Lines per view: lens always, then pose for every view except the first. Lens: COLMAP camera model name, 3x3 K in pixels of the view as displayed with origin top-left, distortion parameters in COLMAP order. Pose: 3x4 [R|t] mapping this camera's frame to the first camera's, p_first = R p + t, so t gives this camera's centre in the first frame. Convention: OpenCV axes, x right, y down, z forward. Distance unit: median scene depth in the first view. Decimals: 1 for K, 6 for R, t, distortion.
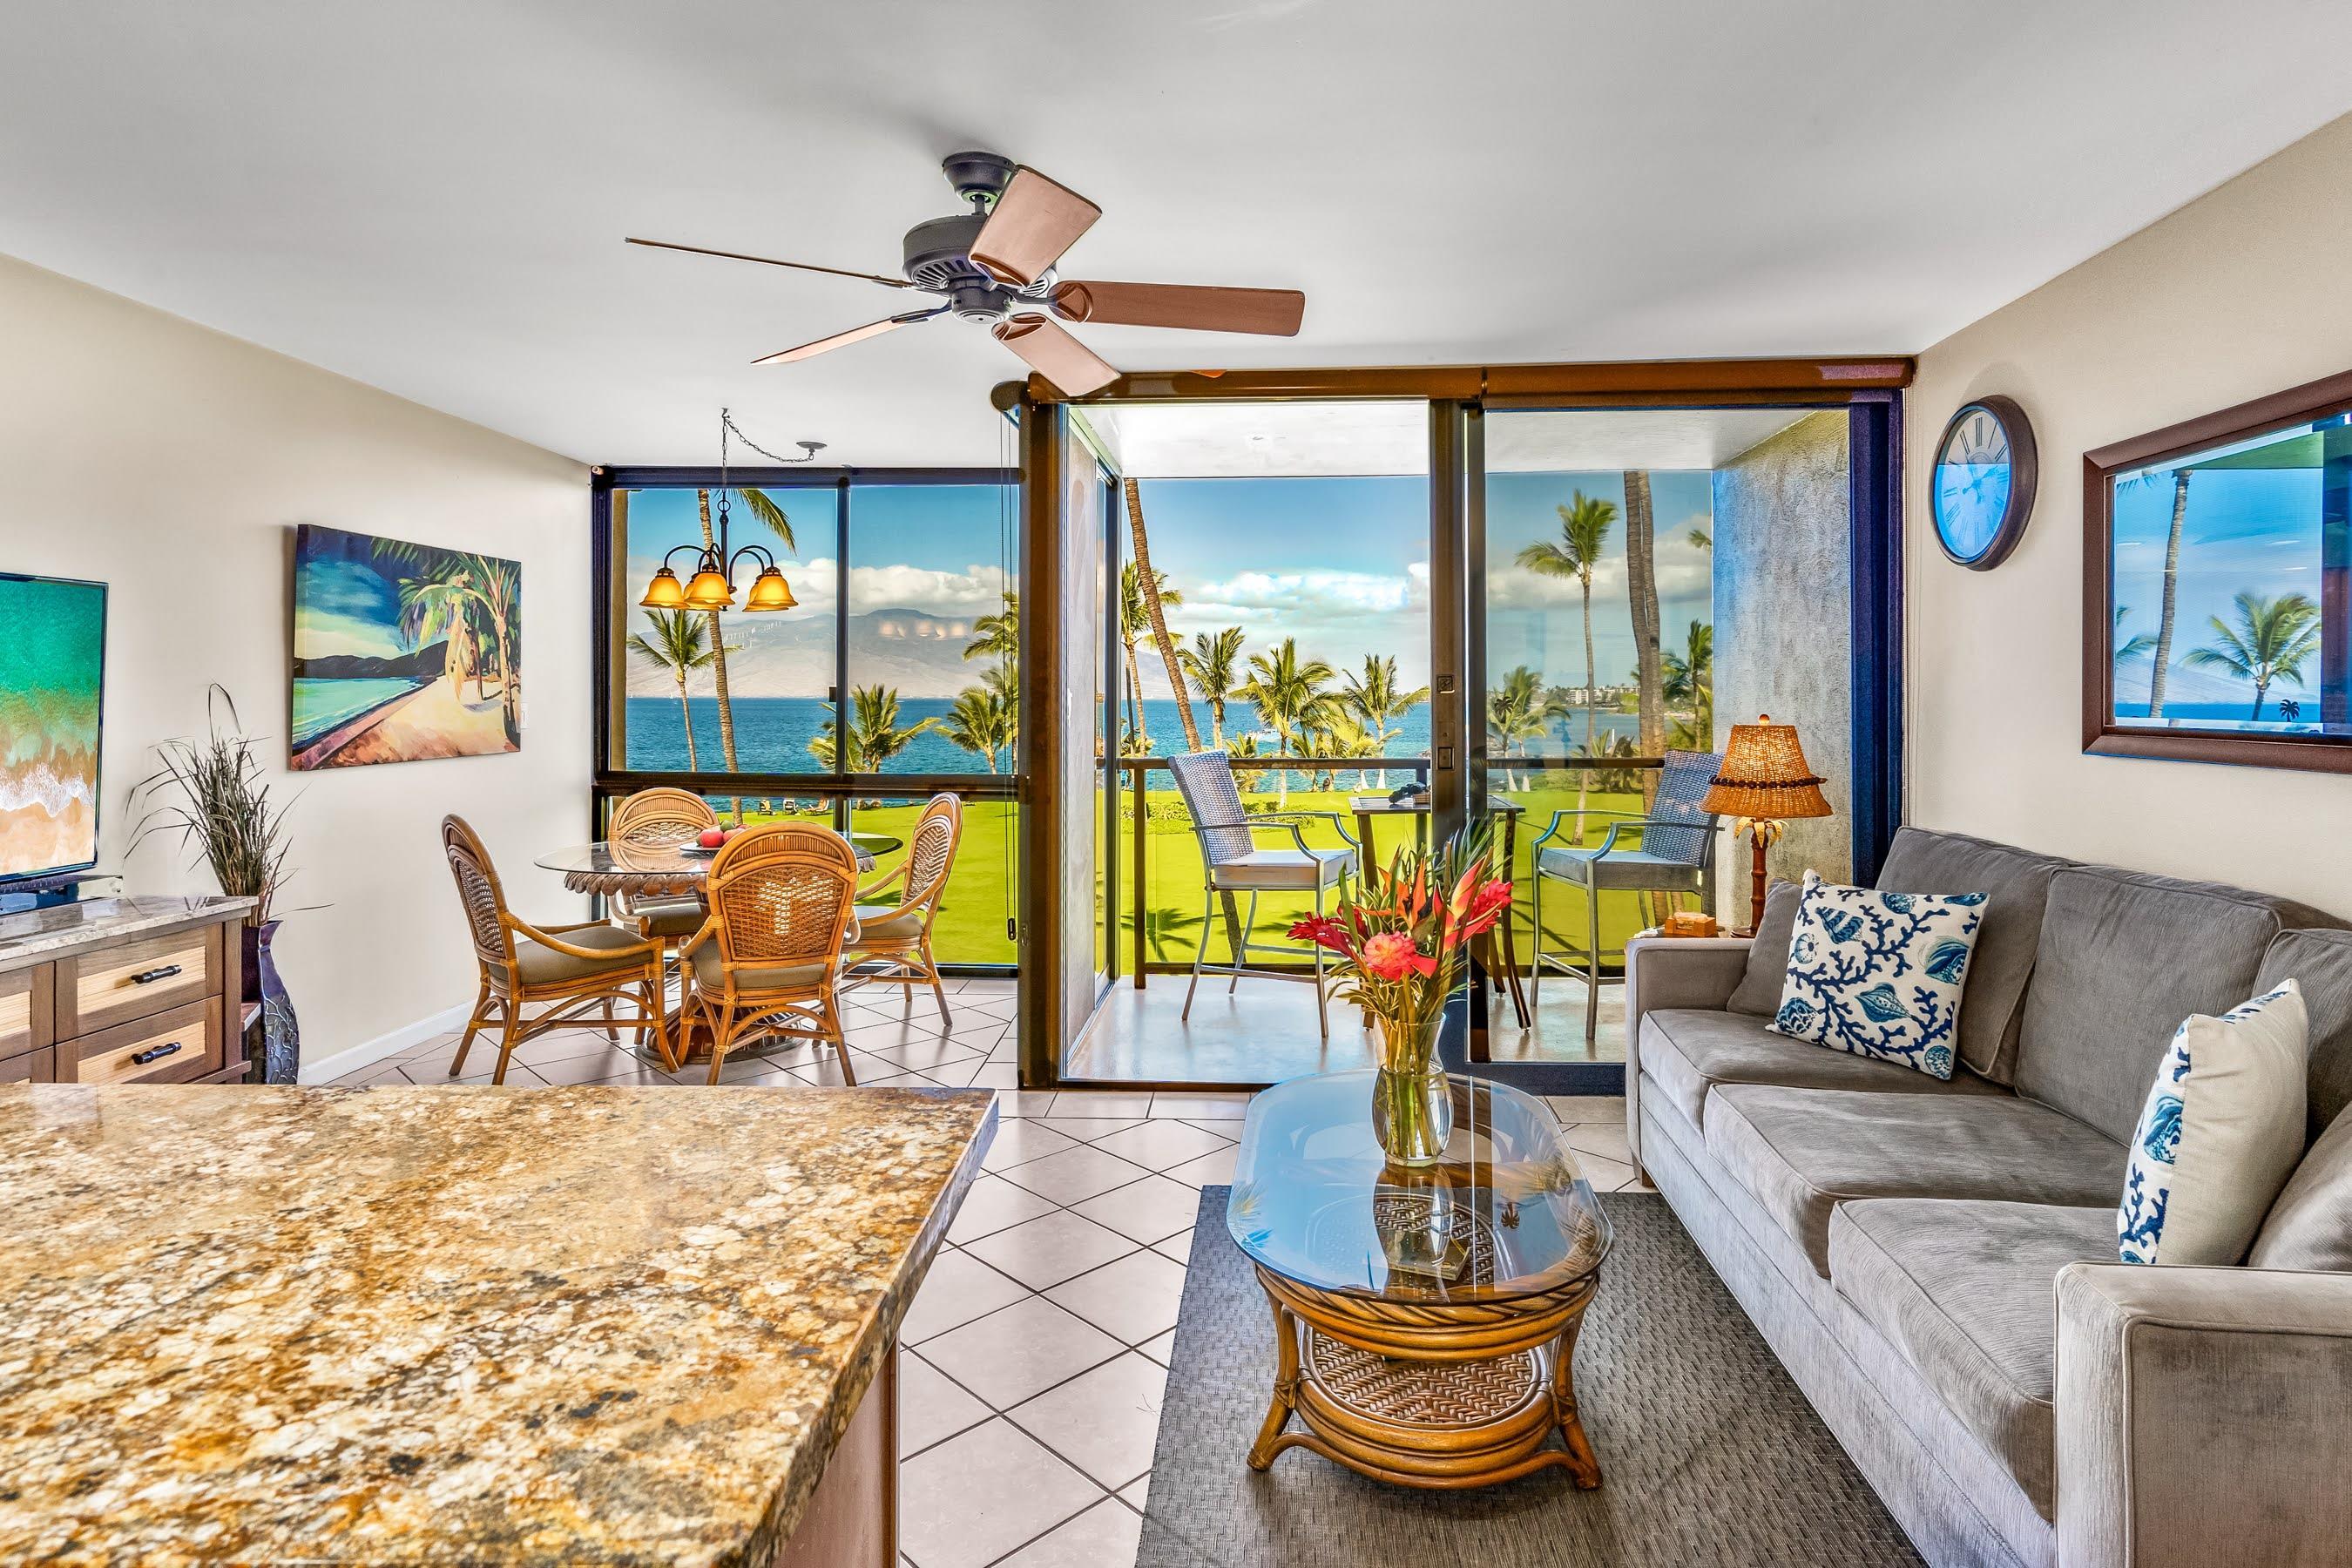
lens RADIAL K [[1269.6, 0, 1268.5], [0, 1269.6, 683.4], [0, 0, 1]] dist [0.004144, 0.001388]
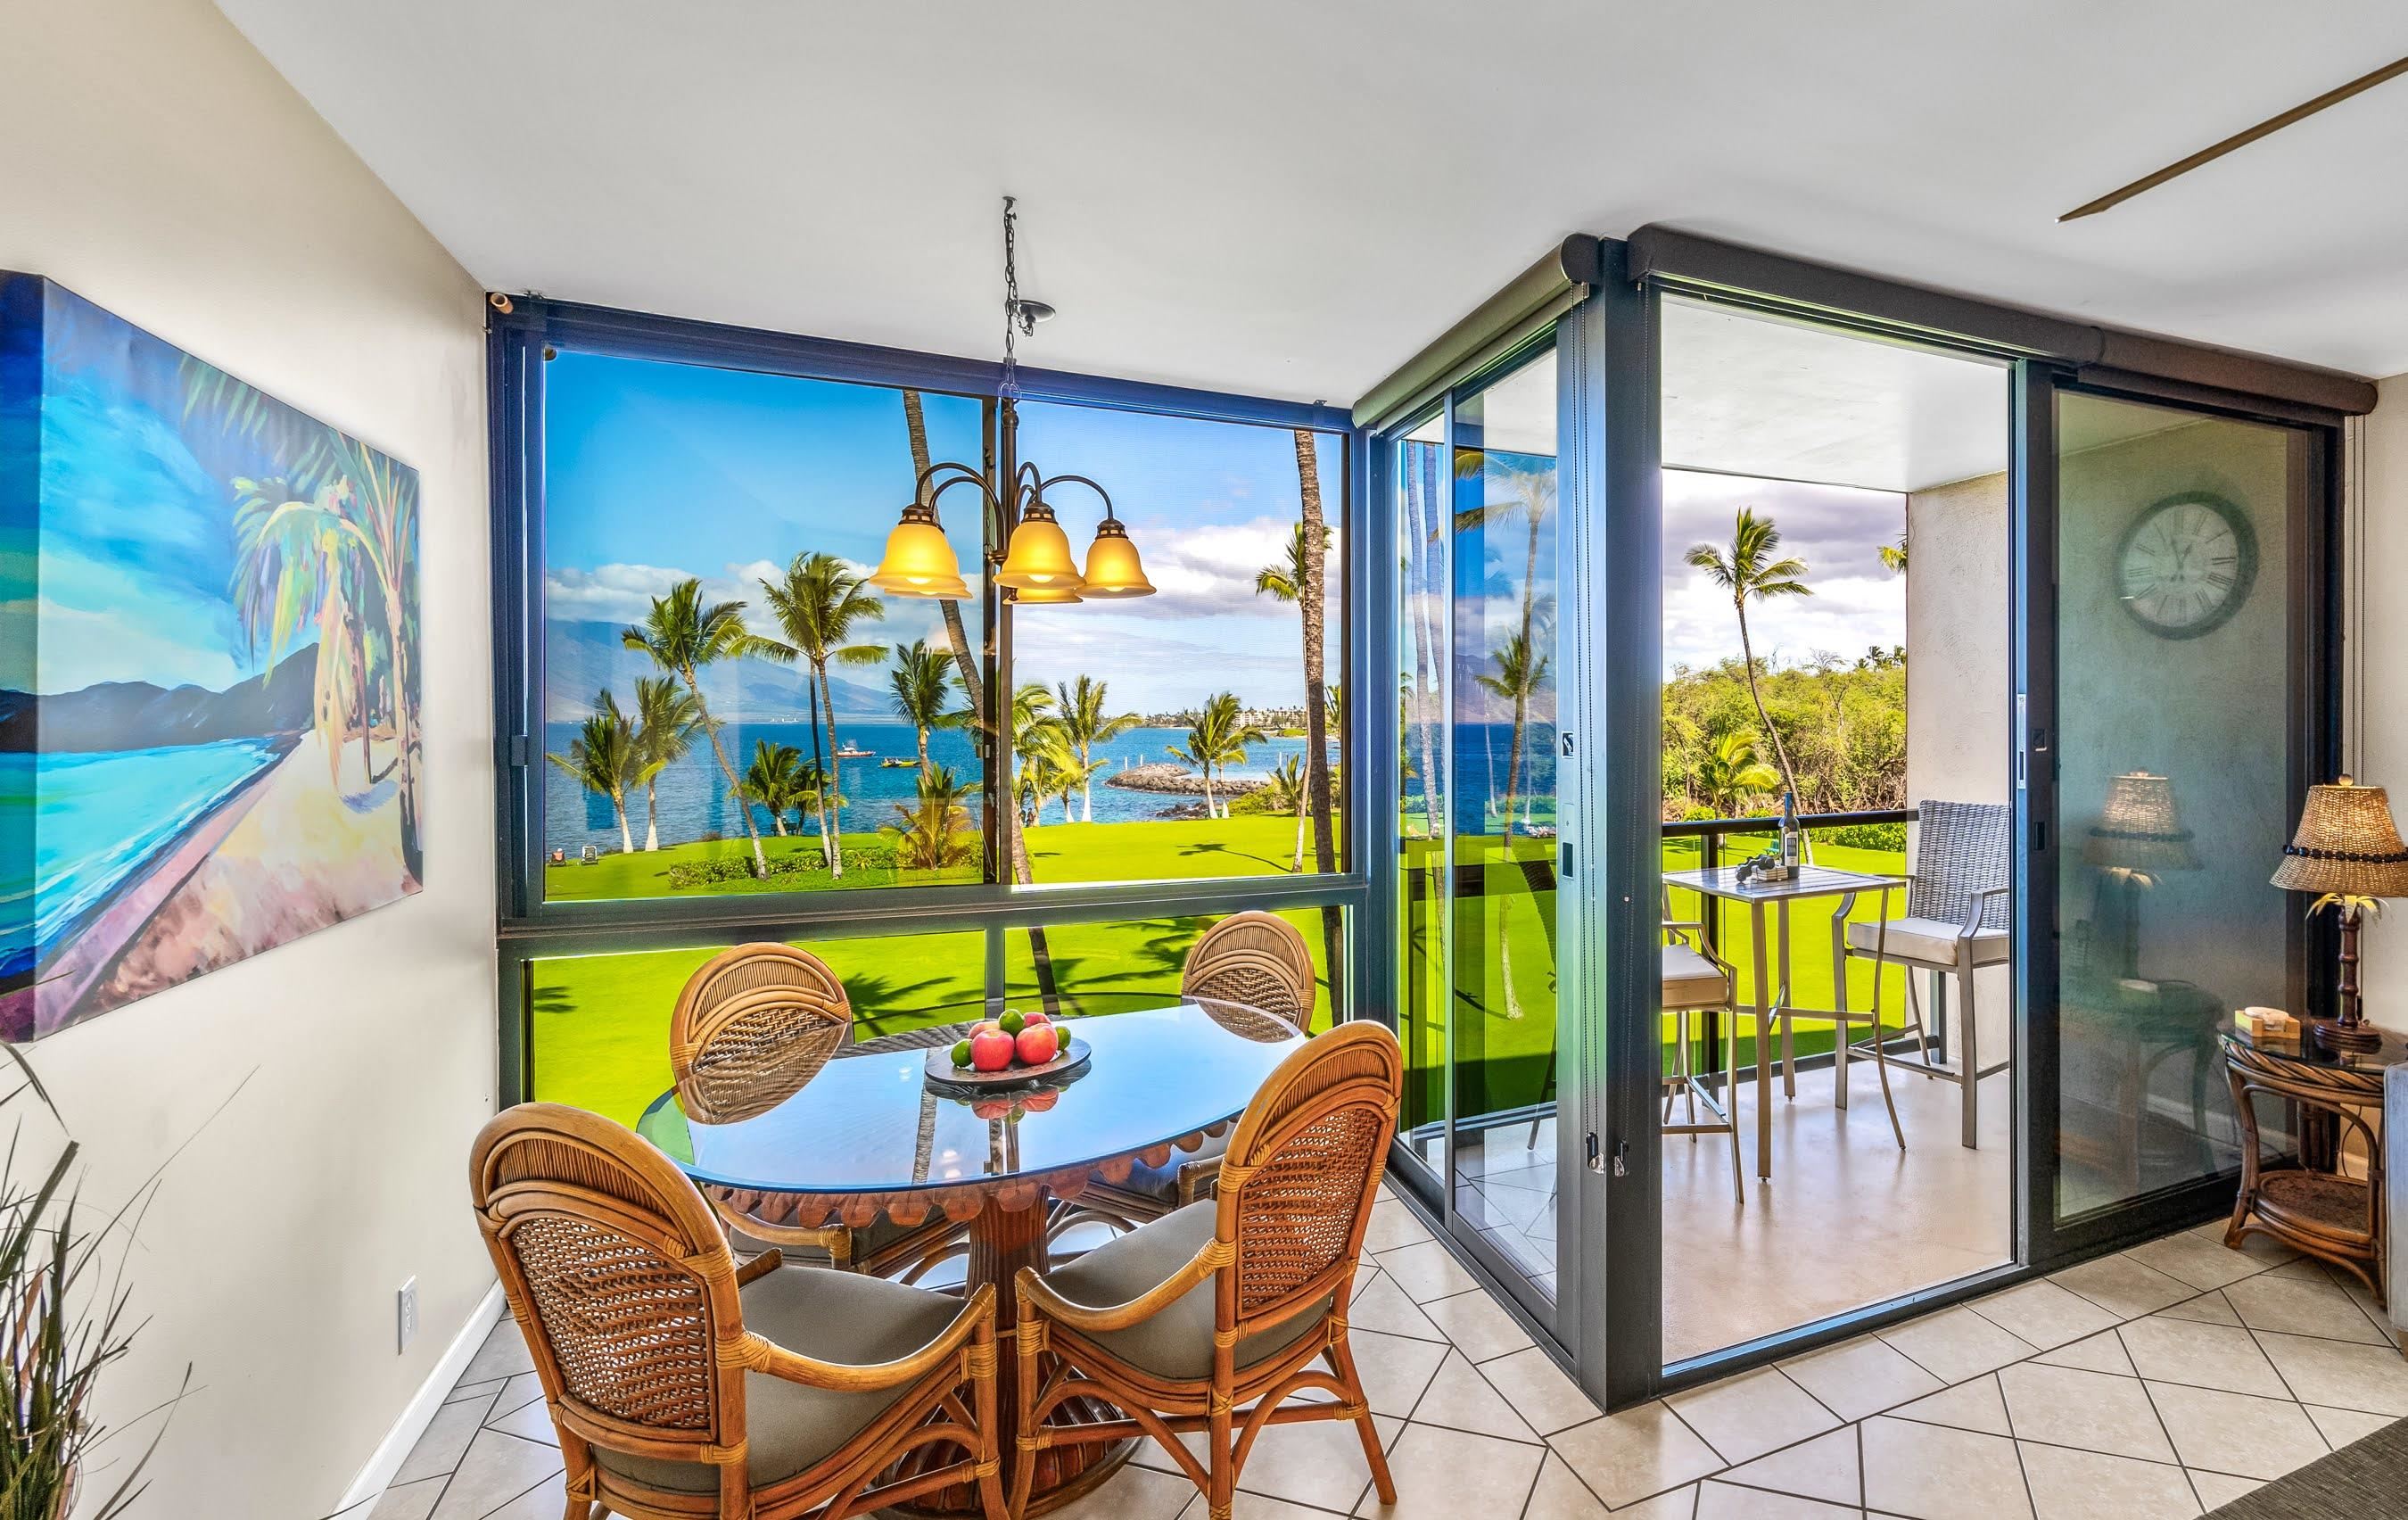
lens RADIAL K [[1299.9, 0, 1530.7], [0, 1299.9, 723.1], [0, 0, 1]] dist [0.020100, 0.004678]
pose [[0.905217, -0.009119, 0.424852, -0.461242], [0.002670, 0.999872, 0.015773, -0.013406], [-0.424941, -0.013144, 0.905126, 0.438012]]
